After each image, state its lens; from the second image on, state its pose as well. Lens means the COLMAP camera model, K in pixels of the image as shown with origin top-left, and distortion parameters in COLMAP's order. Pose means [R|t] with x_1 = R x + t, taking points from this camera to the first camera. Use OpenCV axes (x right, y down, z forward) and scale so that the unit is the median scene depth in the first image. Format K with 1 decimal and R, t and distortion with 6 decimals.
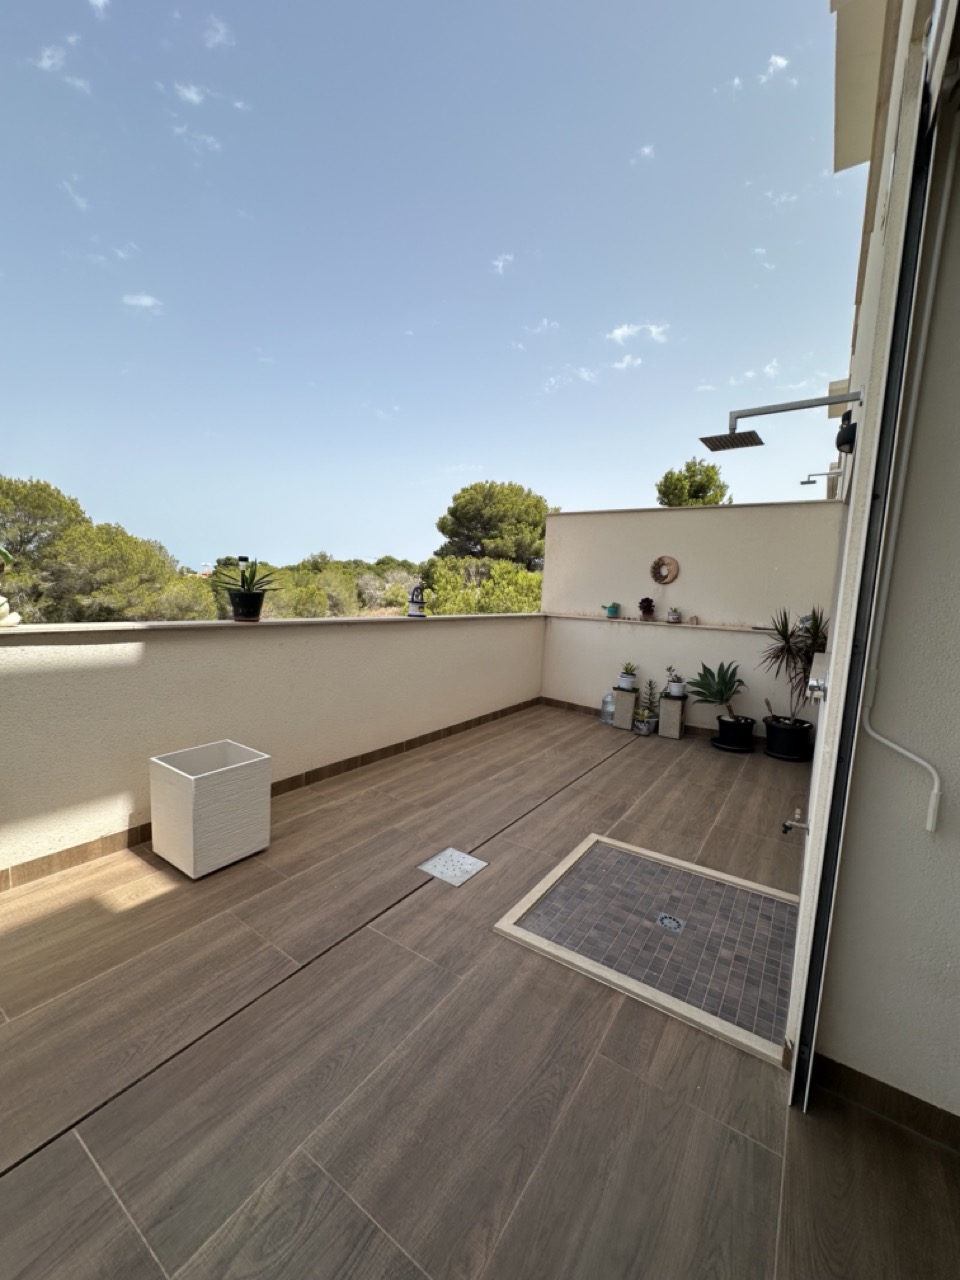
lens RADIAL K [[510.1, 0, 481.0], [0, 510.1, 639.3], [0, 0, 1]] dist [-0.000844, 0.000129]
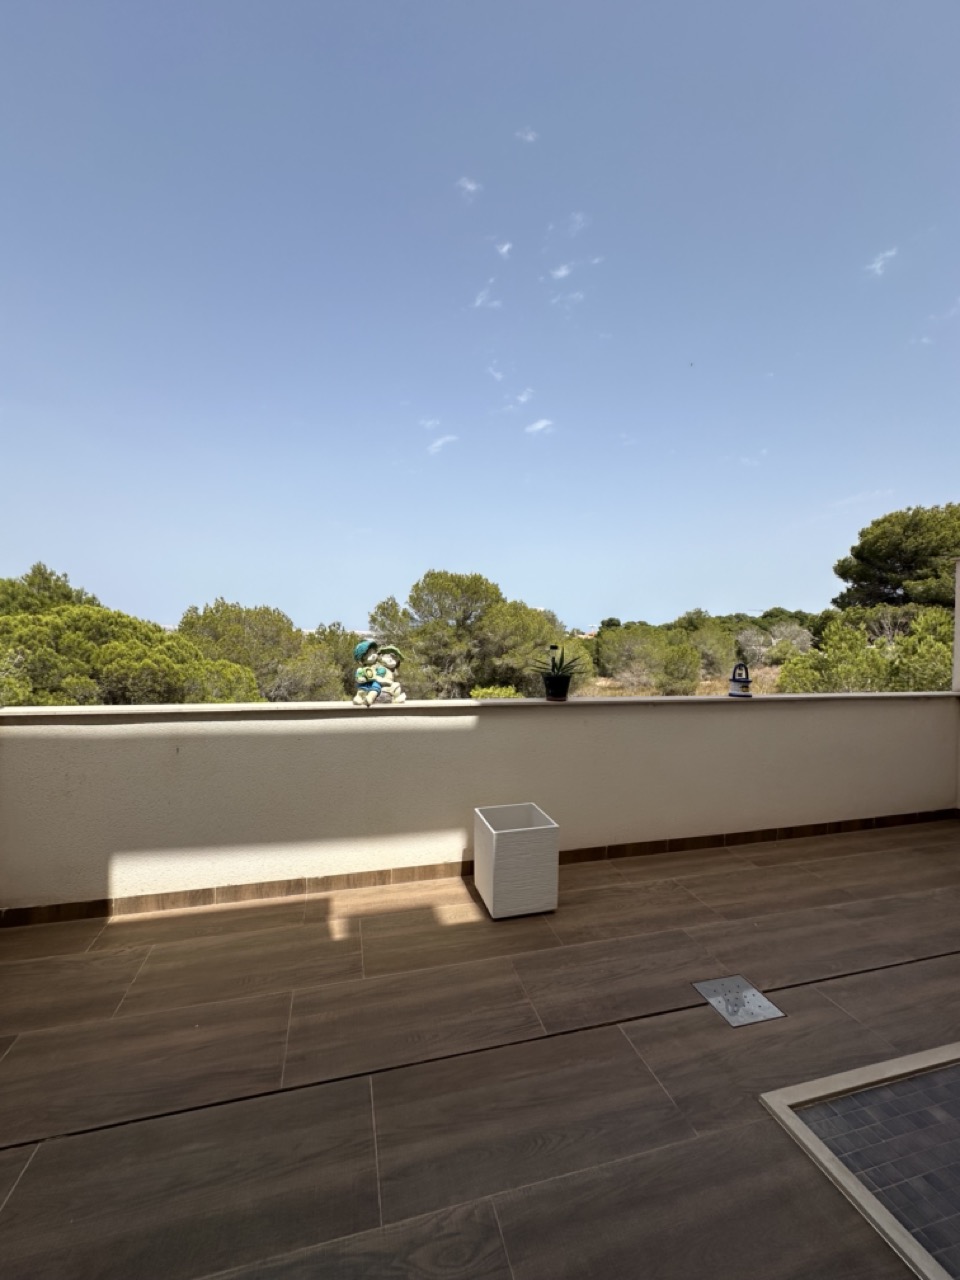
lens RADIAL K [[510.1, 0, 481.0], [0, 510.1, 639.3], [0, 0, 1]] dist [-0.000844, 0.000129]
pose [[0.759860, -0.028846, -0.649447, 0.162433], [-0.043728, 0.994484, -0.095334, -0.053347], [0.648615, 0.100840, 0.754407, 0.000348]]
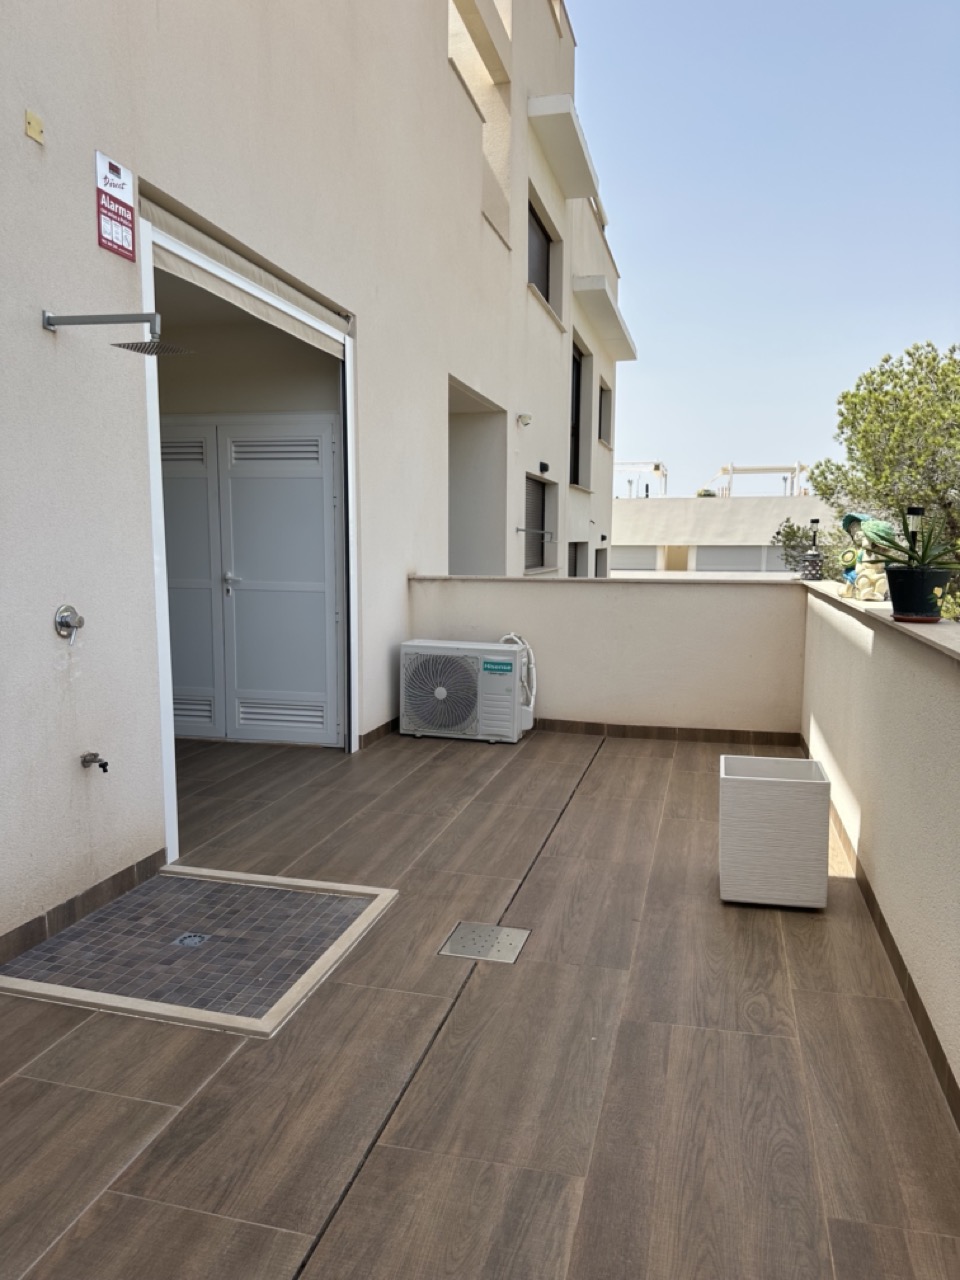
lens RADIAL K [[898.0, 0, 483.3], [0, 898.0, 641.4], [0, 0, 1]] dist [0.086437, -0.122944]
pose [[-0.941054, -0.018089, -0.337773, 0.307332], [-0.085751, 0.978707, 0.186495, -0.153052], [0.327207, 0.204466, -0.922567, 1.693627]]
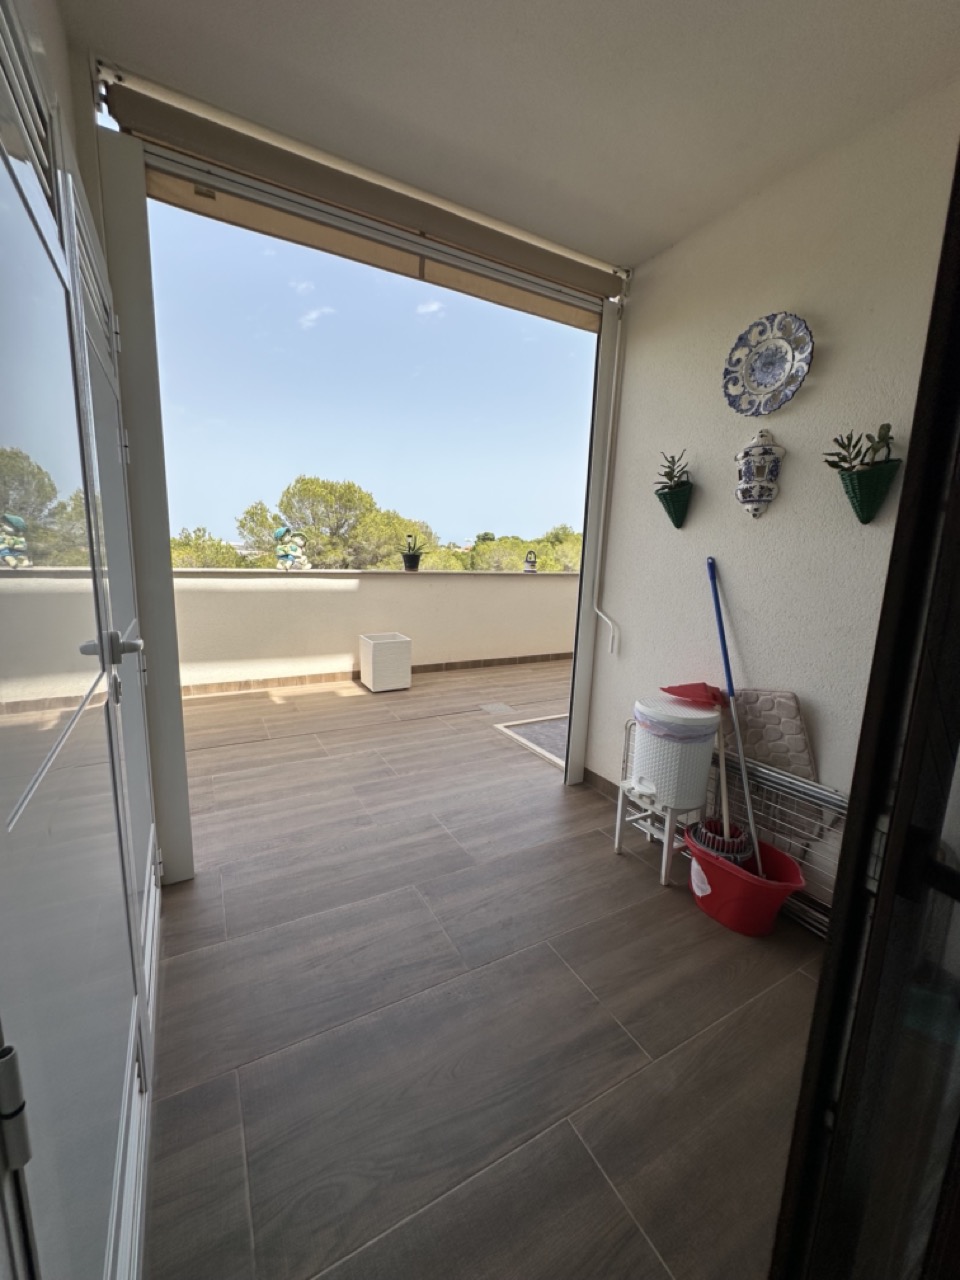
lens RADIAL K [[510.1, 0, 481.0], [0, 510.1, 639.3], [0, 0, 1]] dist [-0.000844, 0.000129]
pose [[0.892743, 0.056616, -0.446995, 0.554802], [-0.031568, 0.997496, 0.063294, 0.080407], [0.449459, -0.042394, 0.892294, -0.484405]]
